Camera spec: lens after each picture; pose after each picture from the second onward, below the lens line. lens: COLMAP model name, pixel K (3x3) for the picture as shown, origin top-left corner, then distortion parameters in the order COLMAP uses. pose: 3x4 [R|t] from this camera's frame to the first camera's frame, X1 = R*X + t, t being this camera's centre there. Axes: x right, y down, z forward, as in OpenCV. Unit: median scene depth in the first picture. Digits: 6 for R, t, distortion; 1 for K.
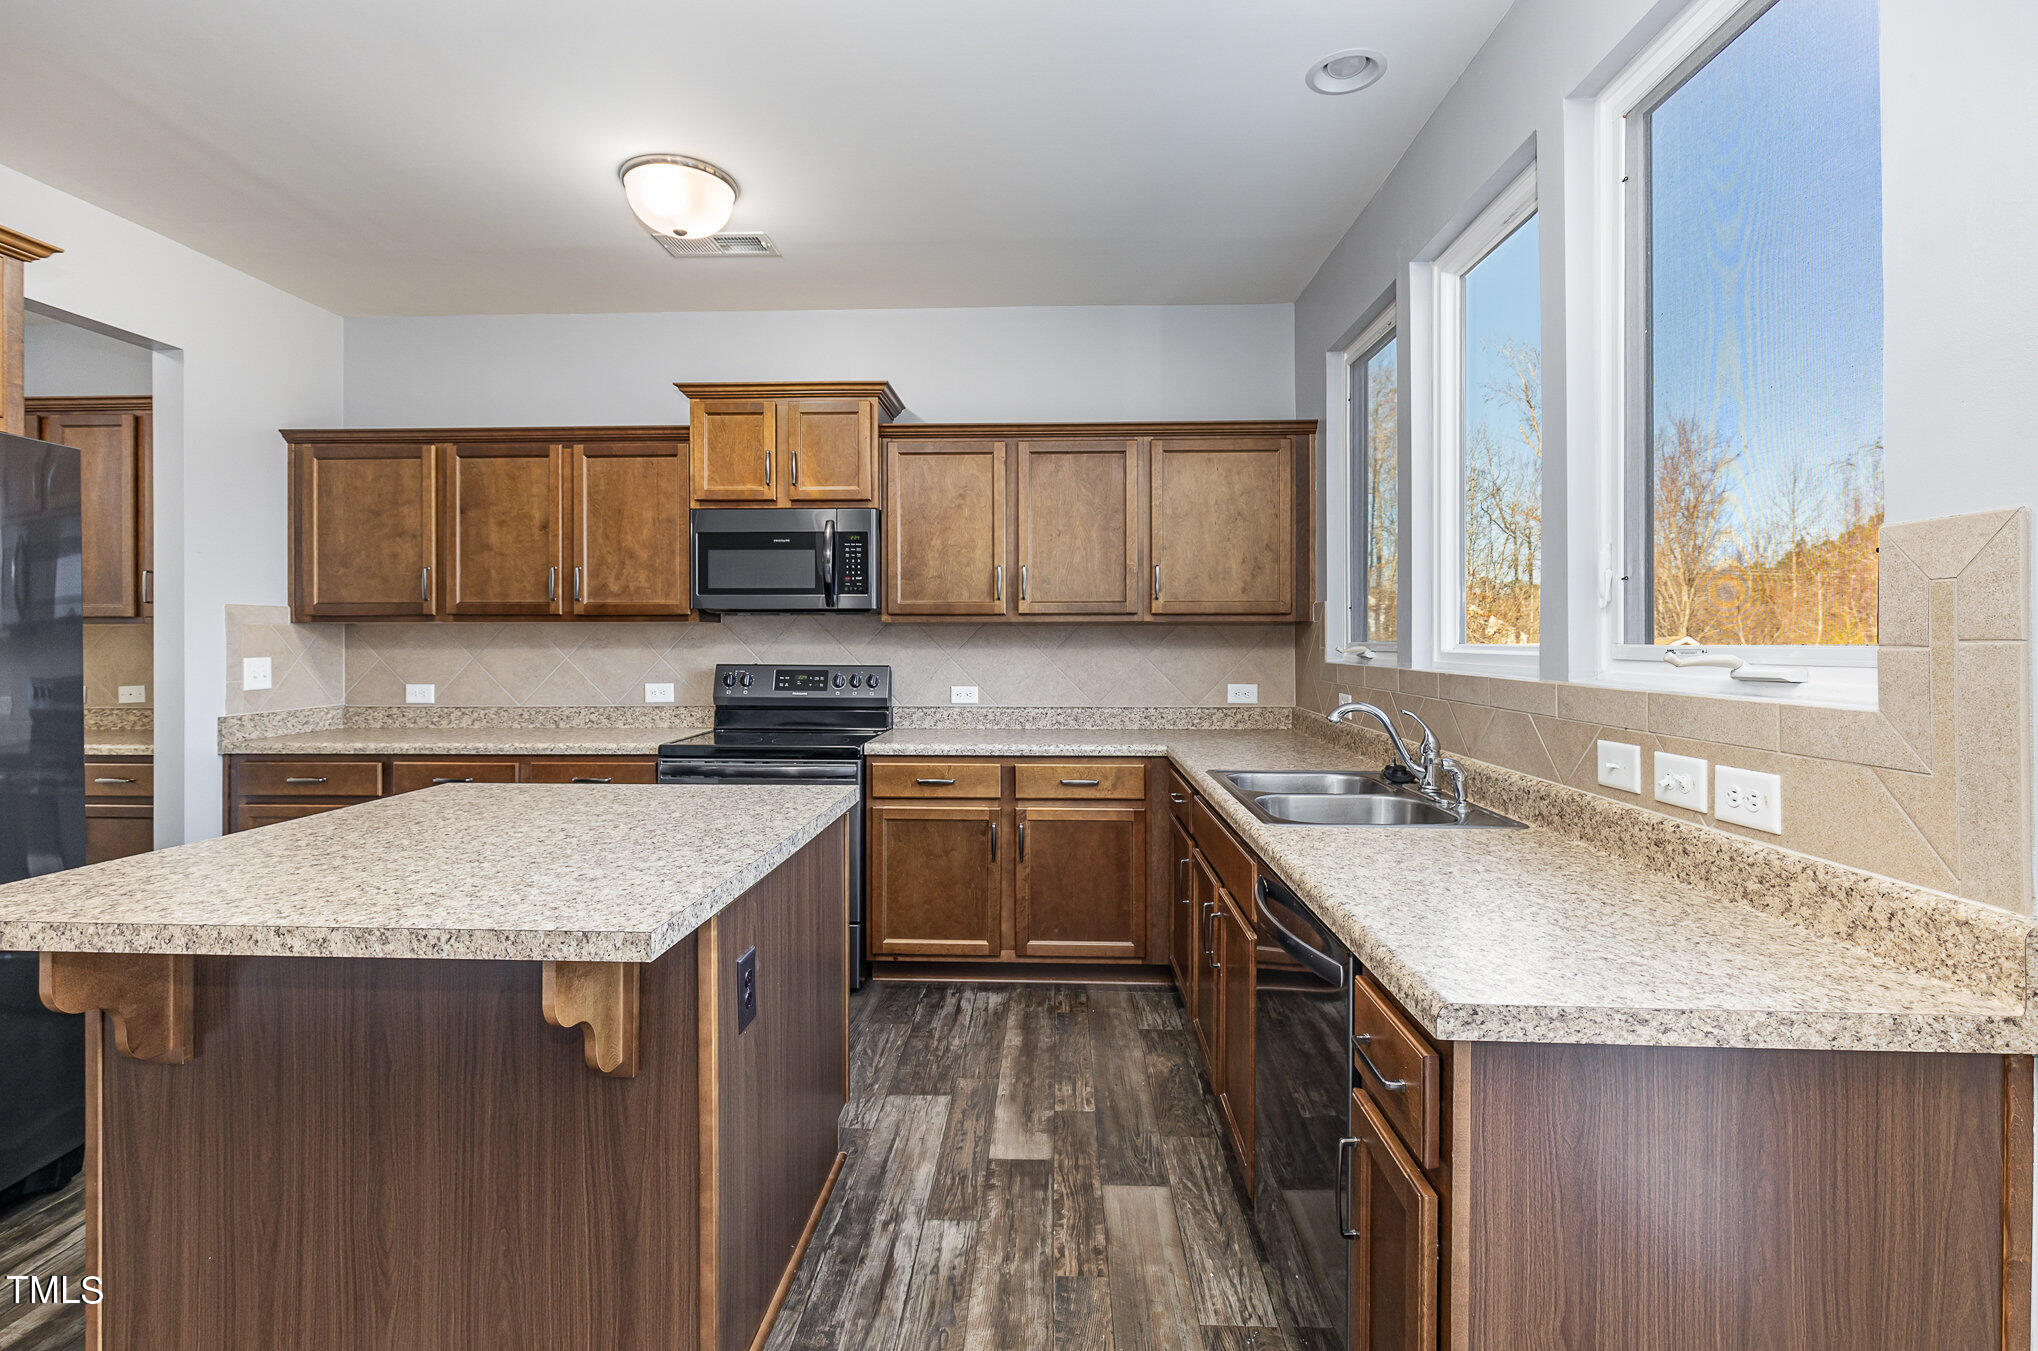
lens RADIAL K [[924.9, 0, 1001.3], [0, 924.9, 641.0], [0, 0, 1]] dist [0.005417, -0.001959]
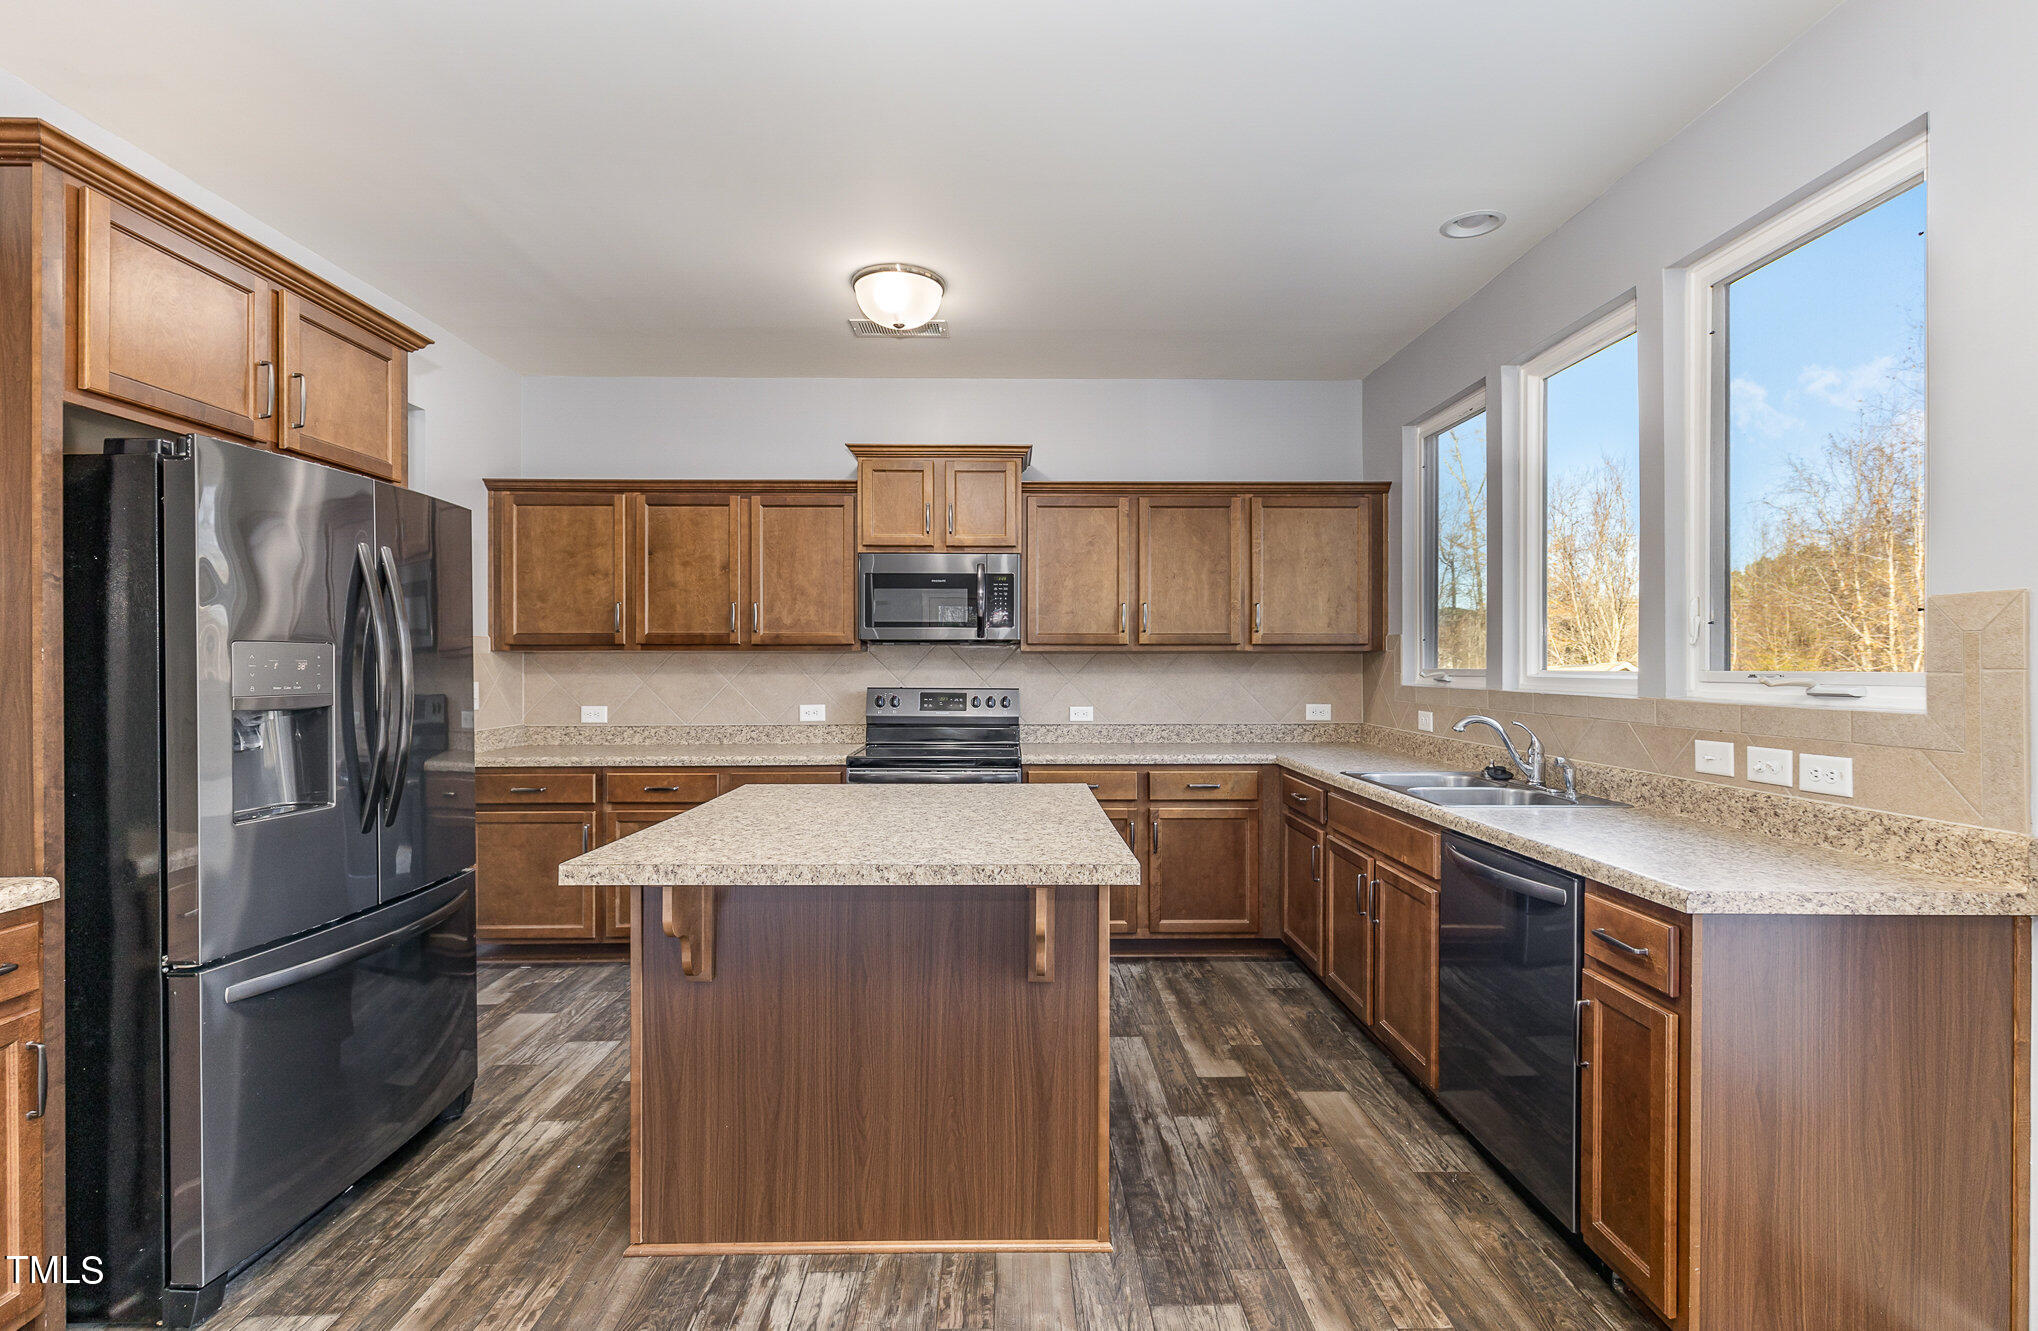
lens RADIAL K [[908.3, 0, 1010.6], [0, 908.3, 666.1], [0, 0, 1]] dist [0.013995, -0.003587]
pose [[0.998390, 0.000073, 0.056716, -0.229675], [-0.000079, 1.000000, 0.000106, -0.001777], [-0.056716, -0.000110, 0.998390, -0.154053]]
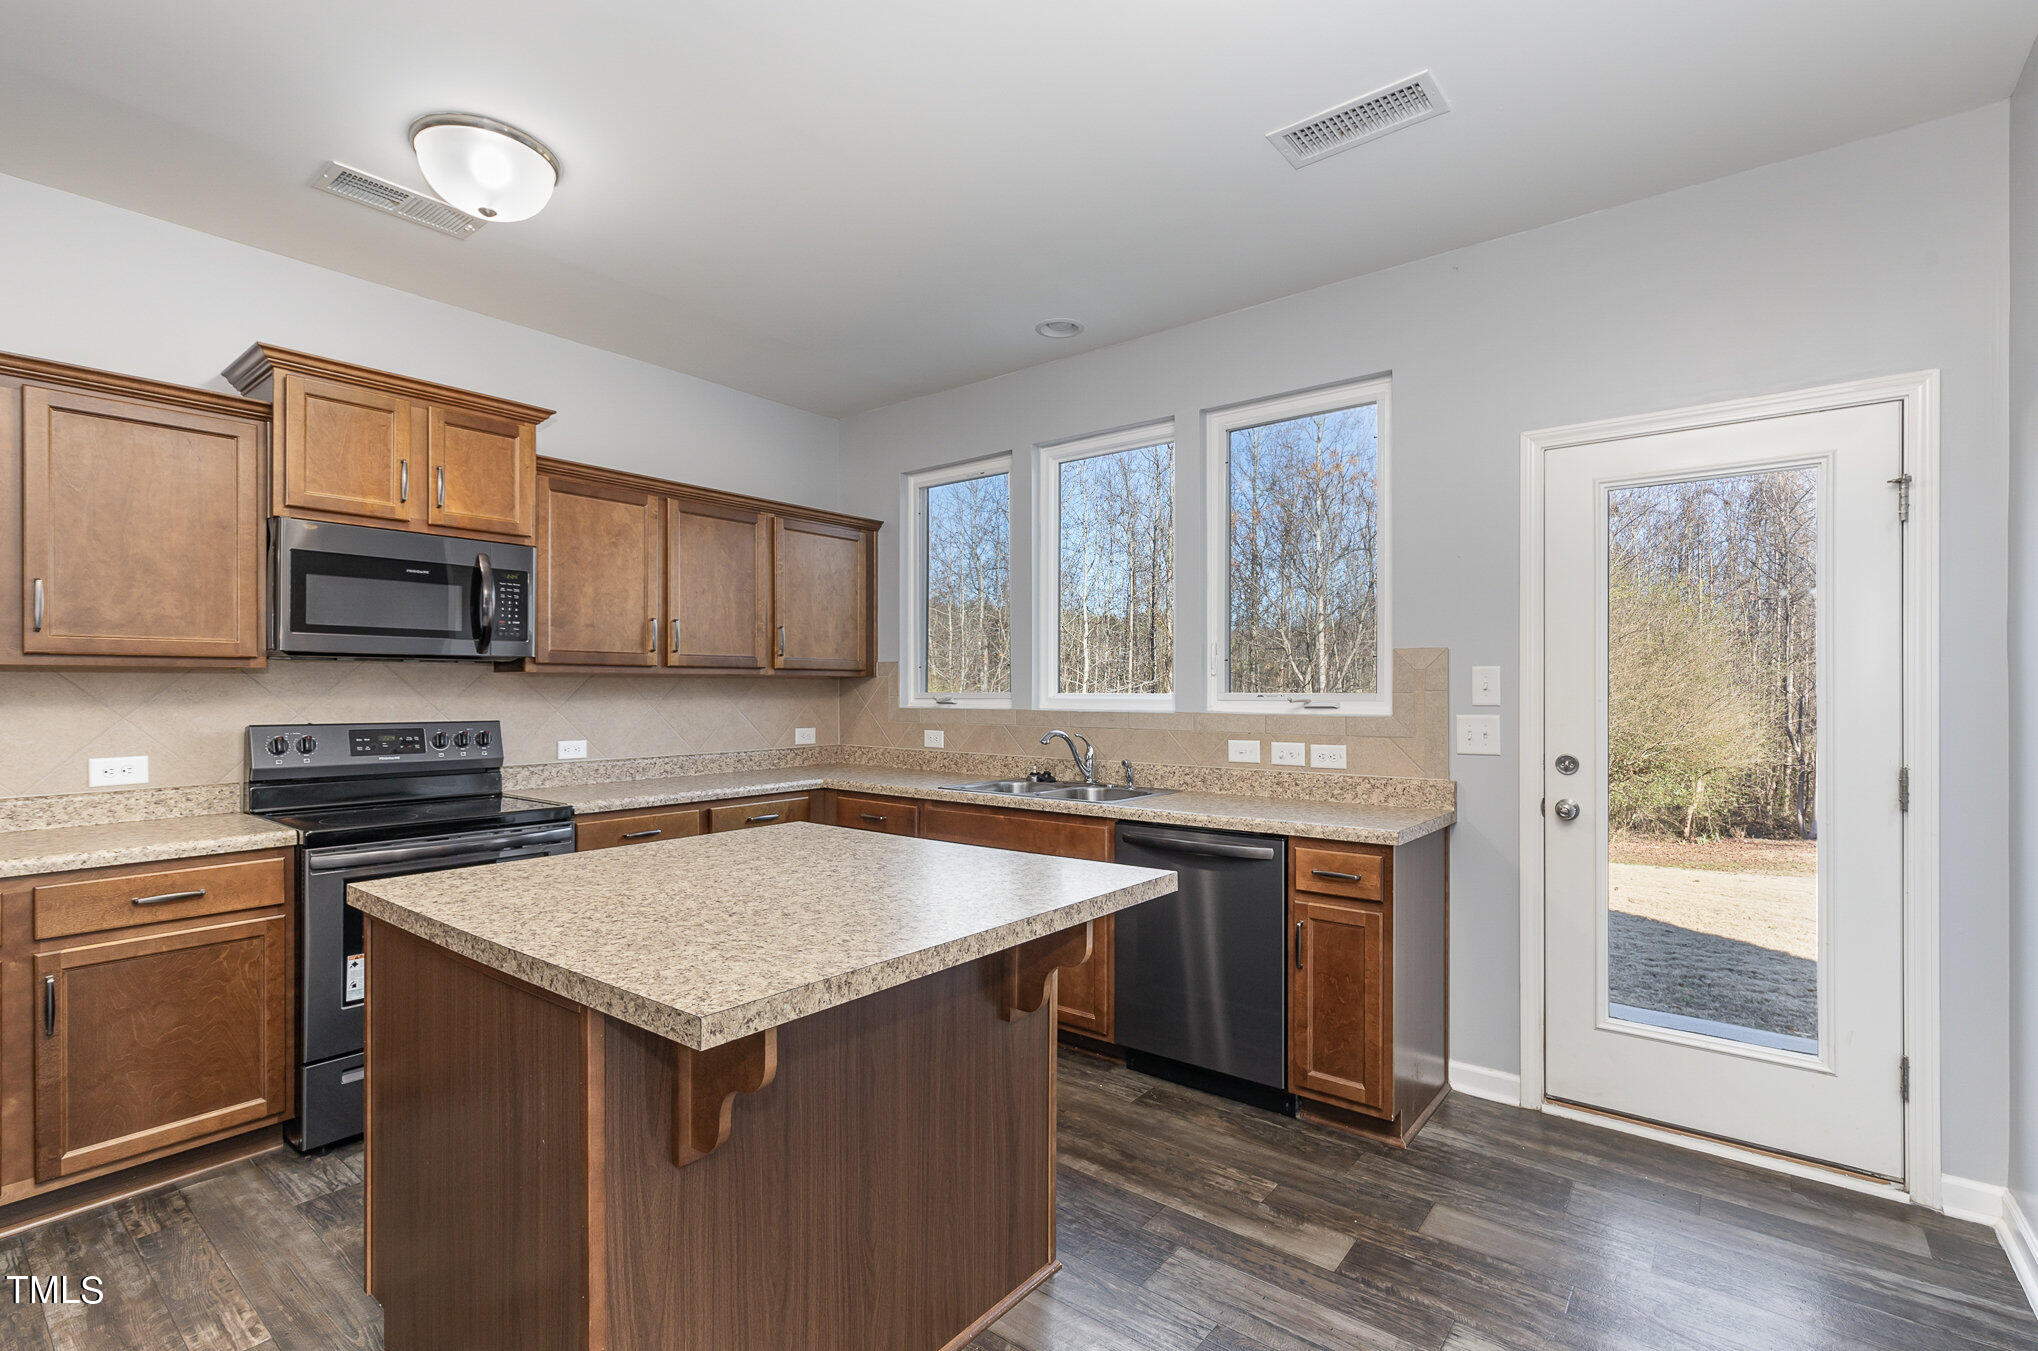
lens RADIAL K [[924.9, 0, 1006.7], [0, 924.9, 687.1], [0, 0, 1]] dist [0.005417, -0.001959]
pose [[0.596033, 0.001705, 0.802958, -0.637284], [0.002479, 0.999989, -0.003964, -0.000917], [-0.802956, 0.004354, 0.596022, 0.095030]]
